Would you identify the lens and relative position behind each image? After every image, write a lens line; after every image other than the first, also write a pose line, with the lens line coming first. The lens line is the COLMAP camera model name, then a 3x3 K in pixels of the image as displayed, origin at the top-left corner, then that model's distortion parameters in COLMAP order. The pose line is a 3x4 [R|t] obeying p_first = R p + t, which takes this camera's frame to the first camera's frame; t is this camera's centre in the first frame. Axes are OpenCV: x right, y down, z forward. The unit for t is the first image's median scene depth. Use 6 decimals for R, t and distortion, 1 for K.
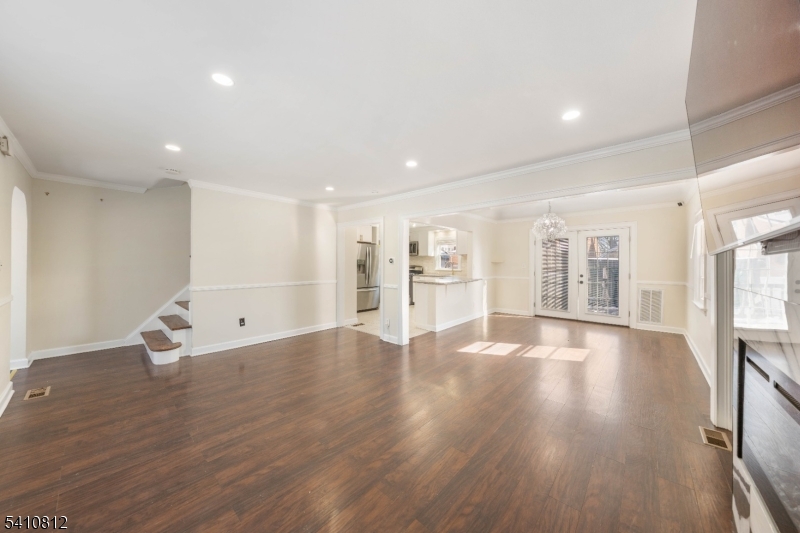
lens RADIAL K [[276.9, 0, 398.2], [0, 276.9, 263.6], [0, 0, 1]] dist [-0.011749, 0.000230]
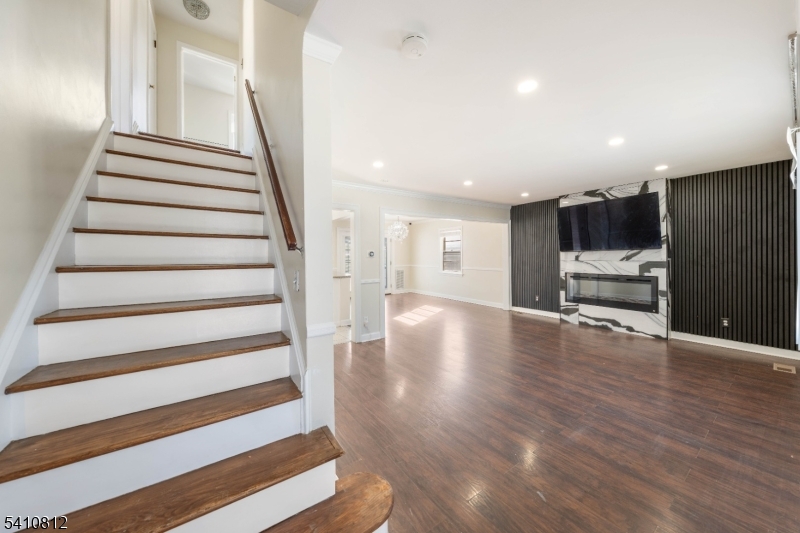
lens RADIAL K [[276.9, 0, 400.3], [0, 276.9, 258.1], [0, 0, 1]] dist [-0.011749, 0.000230]
pose [[0.237087, -0.017409, 0.971332, -0.757090], [0.010772, 0.999825, 0.015291, -0.007371], [-0.971429, 0.006838, 0.237233, 0.558799]]
